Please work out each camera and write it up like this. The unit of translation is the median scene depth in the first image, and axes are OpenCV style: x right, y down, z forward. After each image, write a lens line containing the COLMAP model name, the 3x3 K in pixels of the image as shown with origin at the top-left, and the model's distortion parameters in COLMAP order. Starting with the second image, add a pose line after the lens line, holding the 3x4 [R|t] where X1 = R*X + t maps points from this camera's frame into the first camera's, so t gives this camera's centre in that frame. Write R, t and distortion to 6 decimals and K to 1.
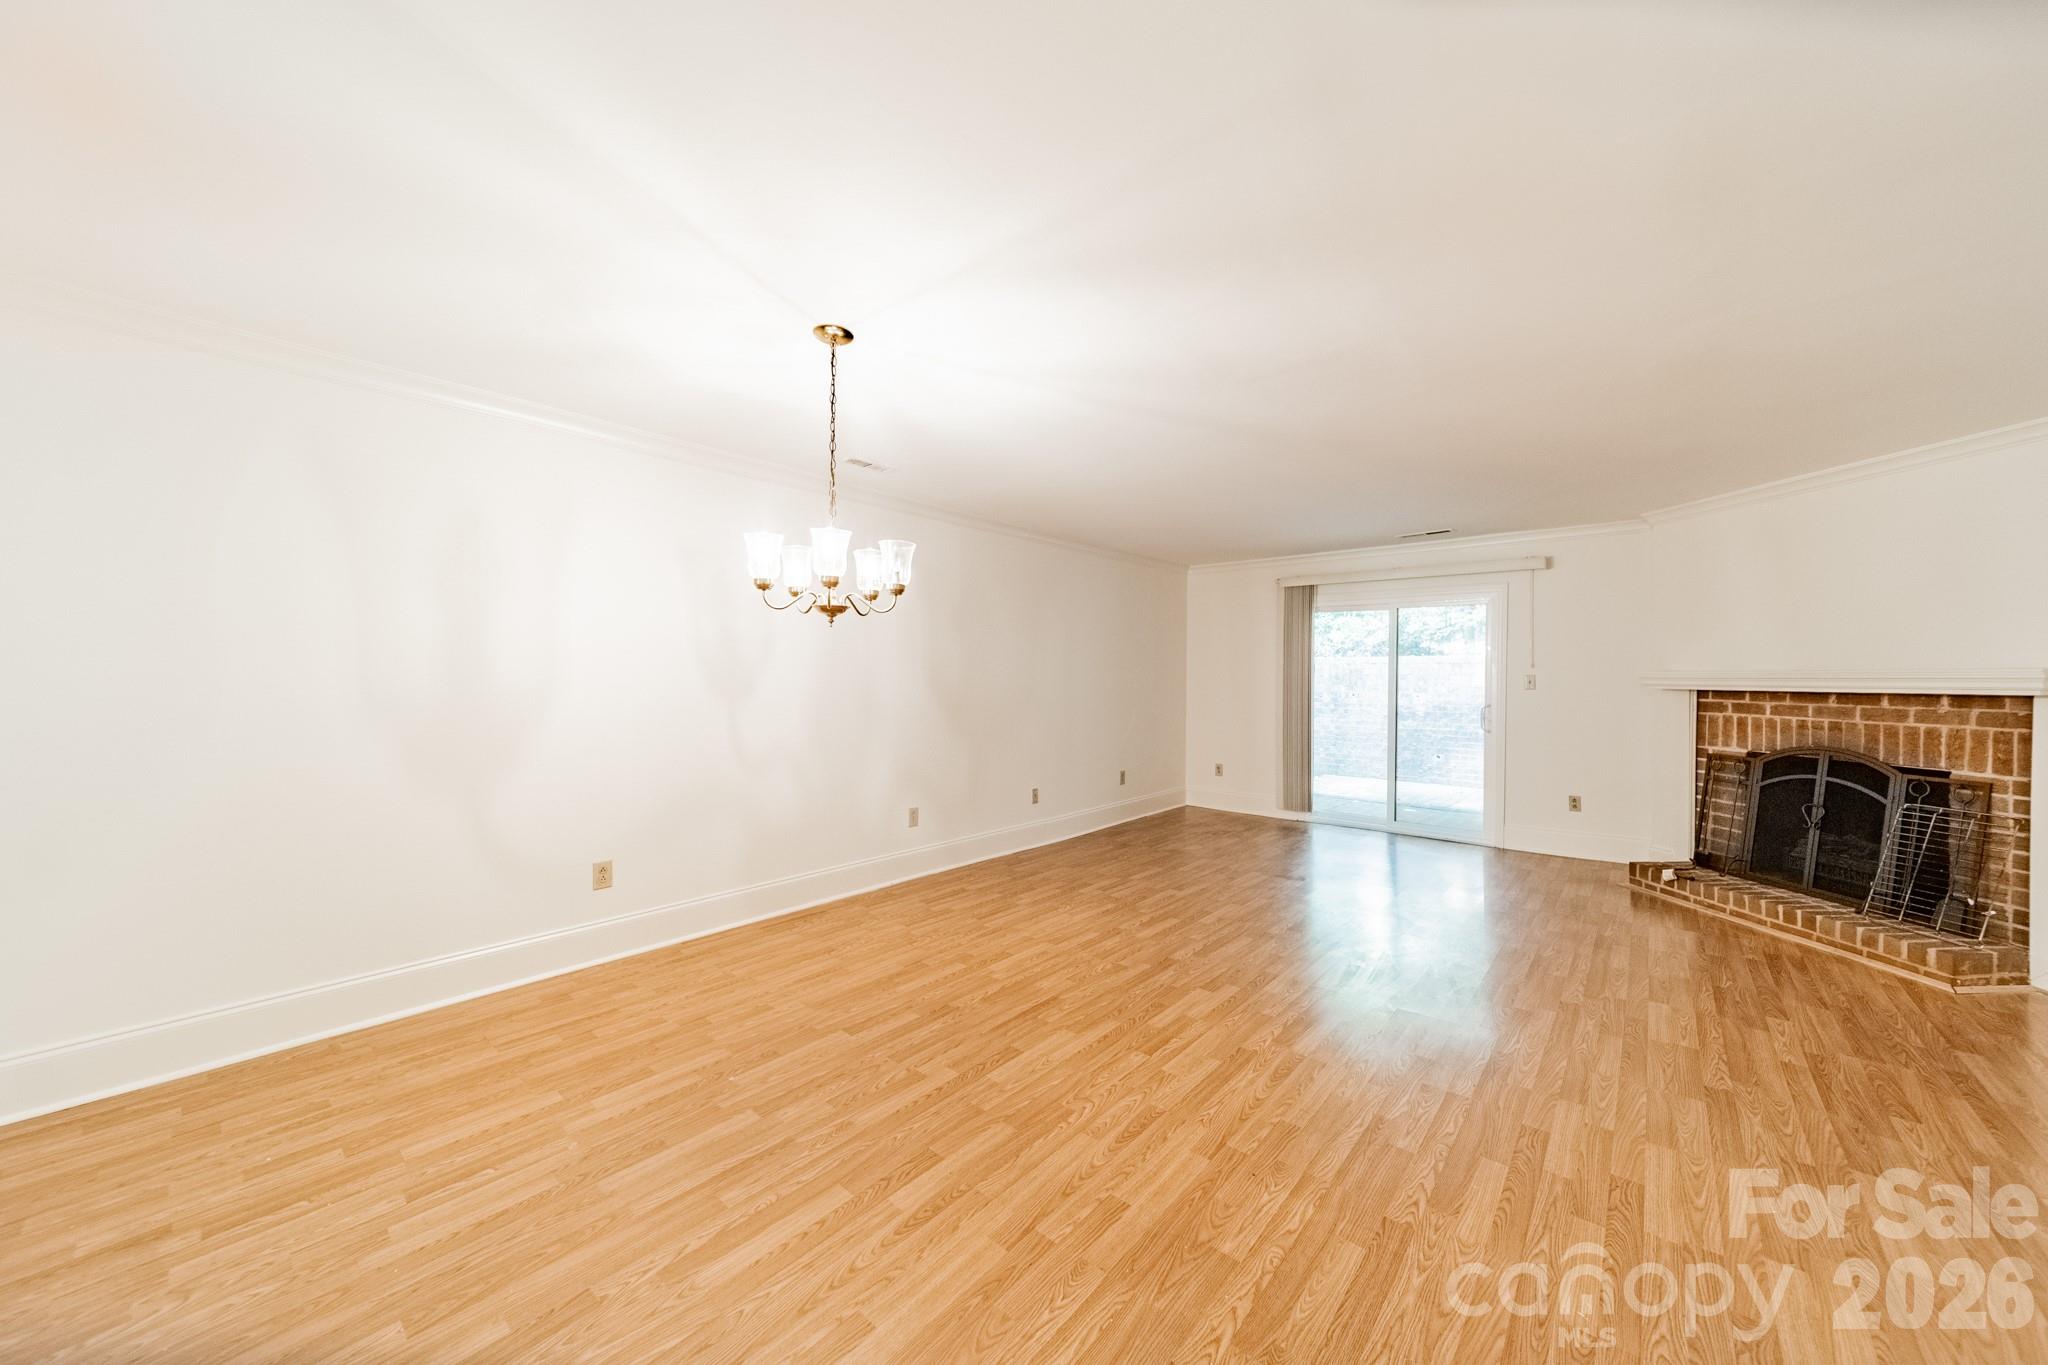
lens RADIAL K [[726.9, 0, 1032.7], [0, 726.9, 680.9], [0, 0, 1]] dist [0.009330, -0.000585]
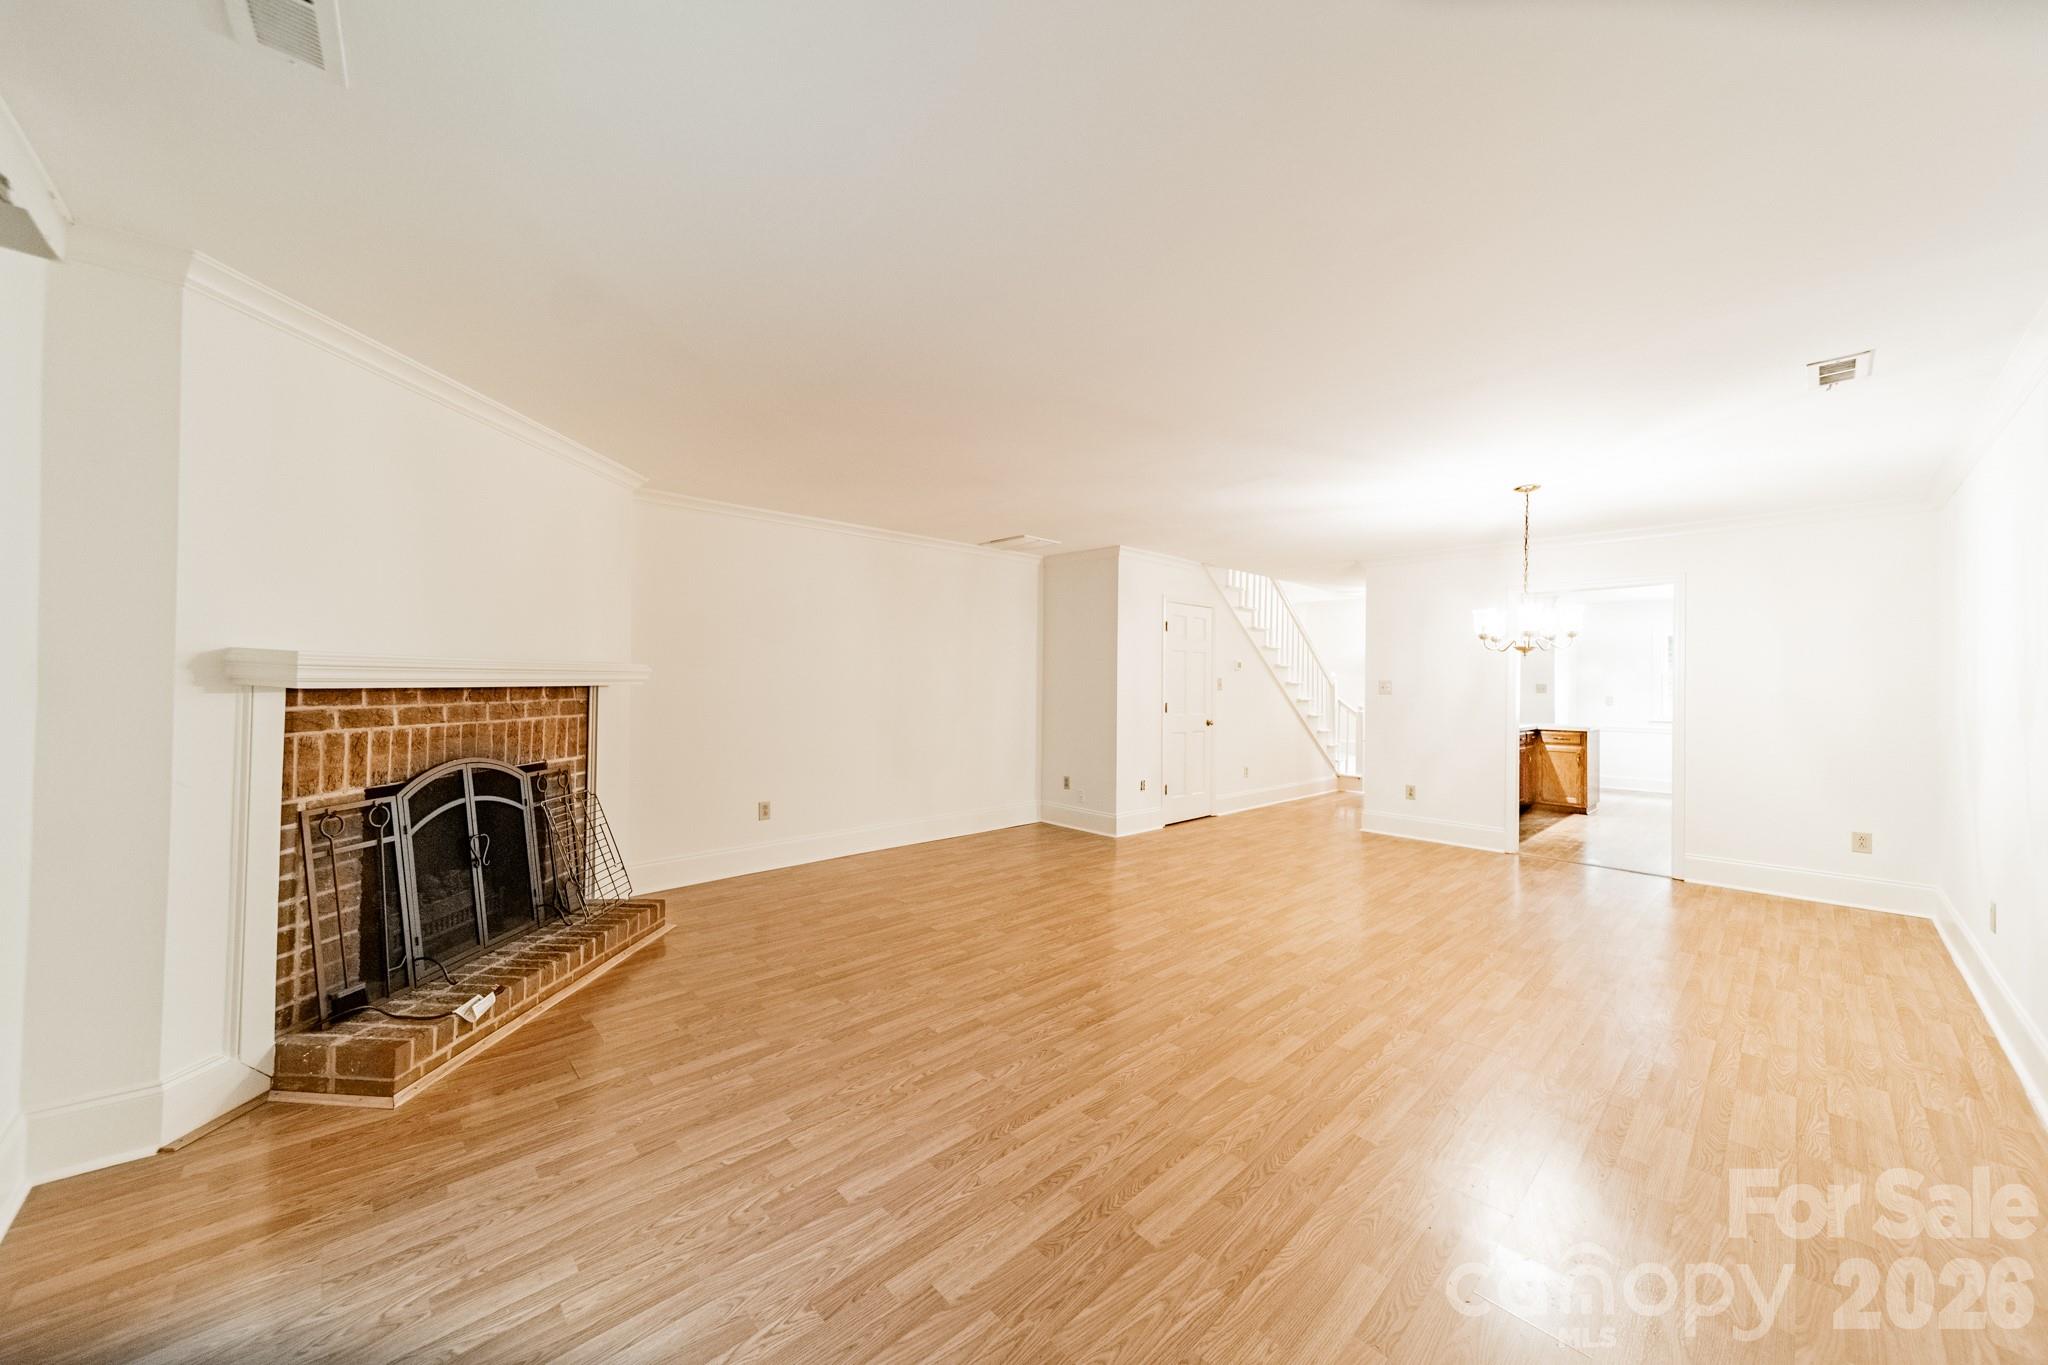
lens RADIAL K [[726.9, 0, 1038.1], [0, 726.9, 698.8], [0, 0, 1]] dist [0.009330, -0.000585]
pose [[-0.995084, -0.021908, 0.096583, 0.417796], [-0.019058, 0.999358, 0.030330, -0.006334], [-0.097186, 0.028341, -0.994863, 1.685530]]
